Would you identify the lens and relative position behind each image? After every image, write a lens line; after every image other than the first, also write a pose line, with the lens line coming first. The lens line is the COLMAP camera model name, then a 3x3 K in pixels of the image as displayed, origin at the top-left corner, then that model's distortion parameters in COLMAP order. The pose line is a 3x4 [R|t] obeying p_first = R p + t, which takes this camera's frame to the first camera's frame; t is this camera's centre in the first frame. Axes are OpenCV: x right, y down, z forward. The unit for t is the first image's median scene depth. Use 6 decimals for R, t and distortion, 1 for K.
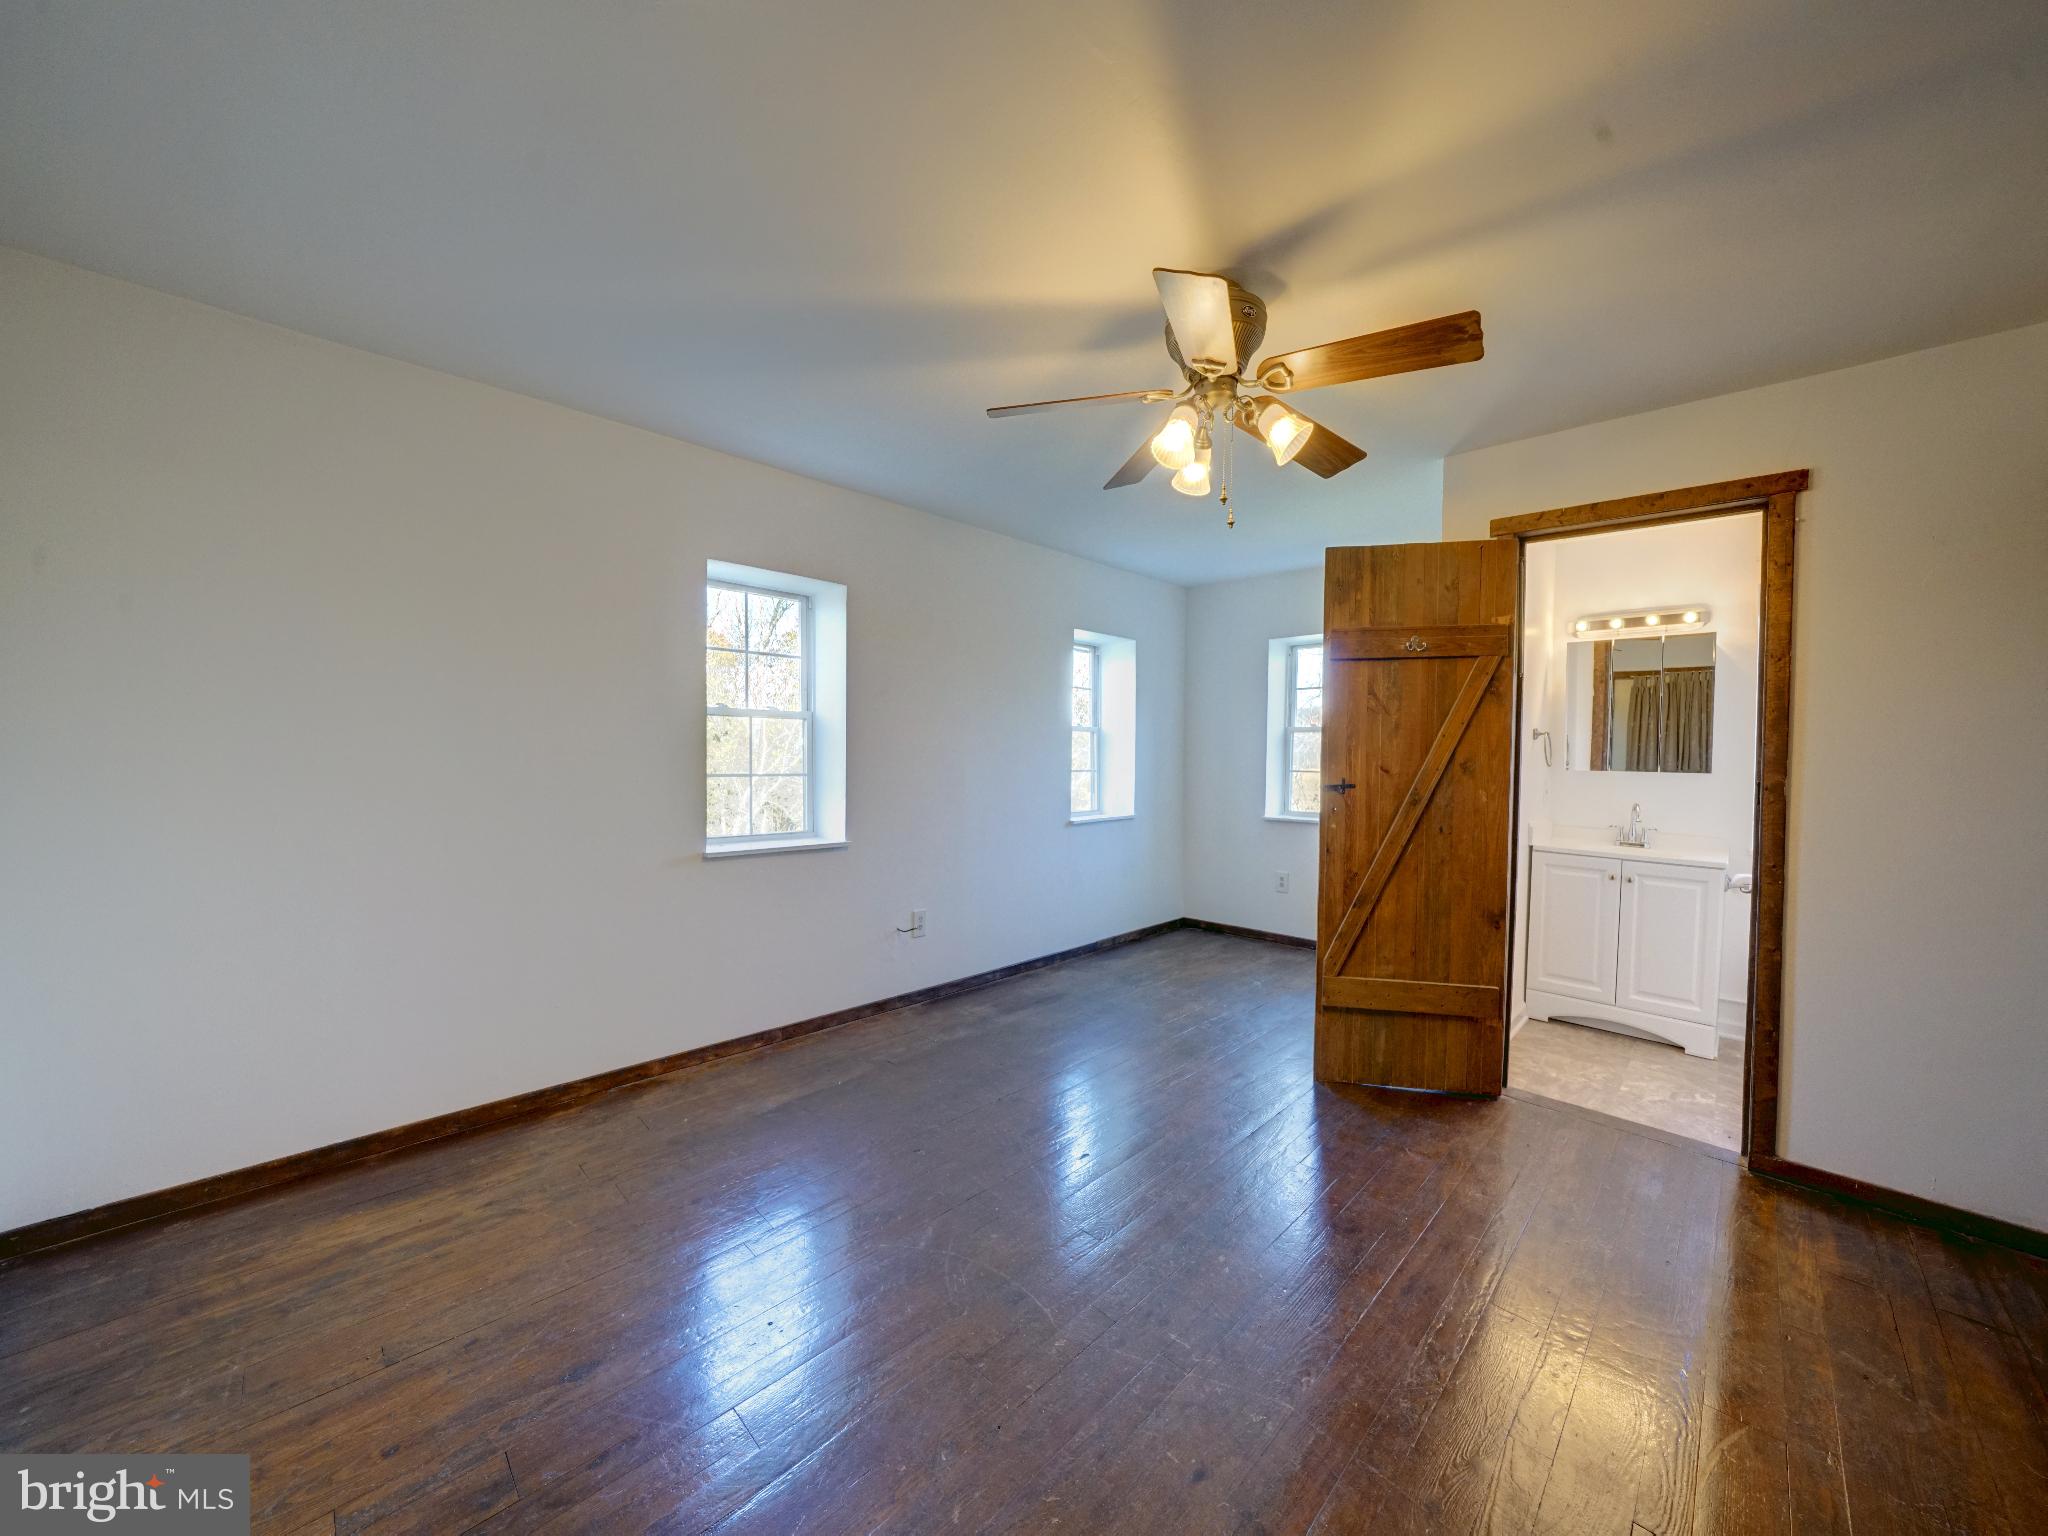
lens RADIAL K [[743.8, 0, 1021.4], [0, 743.8, 774.8], [0, 0, 1]] dist [-0.013318, 0.000594]
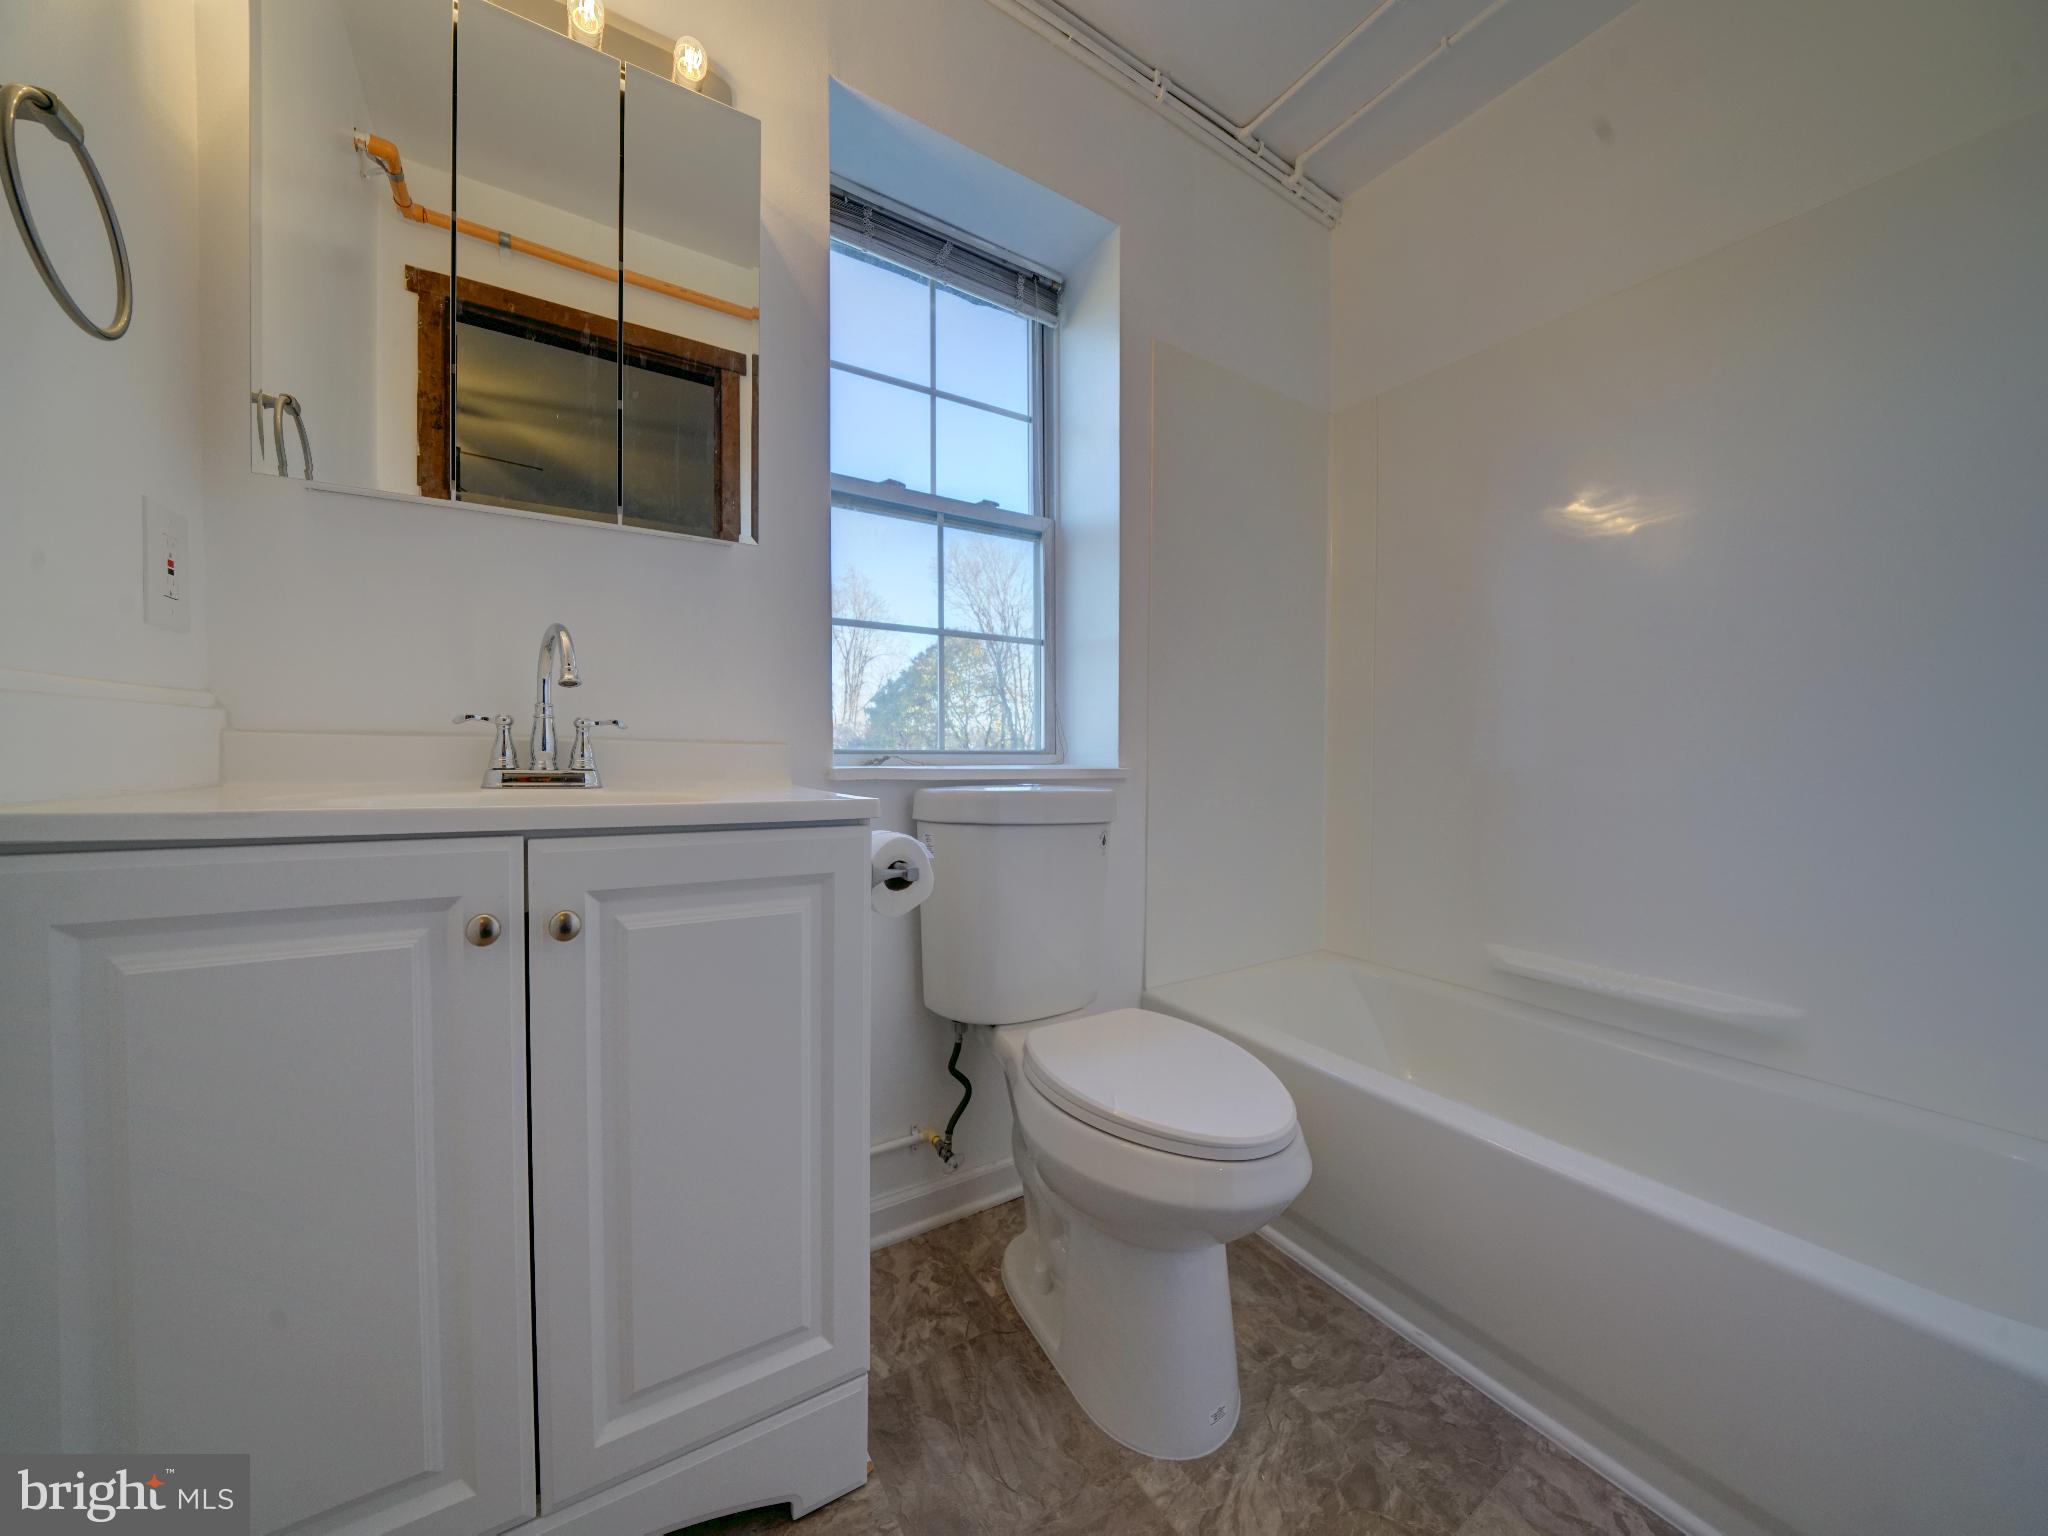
lens RADIAL K [[705.4, 0, 1011.6], [0, 705.4, 771.0], [0, 0, 1]] dist [-0.021184, 0.000058]
pose [[0.234907, -0.027009, 0.971643, 0.660174], [0.029614, 0.999349, 0.020620, 0.097715], [-0.971567, 0.023930, 0.235554, 0.824601]]
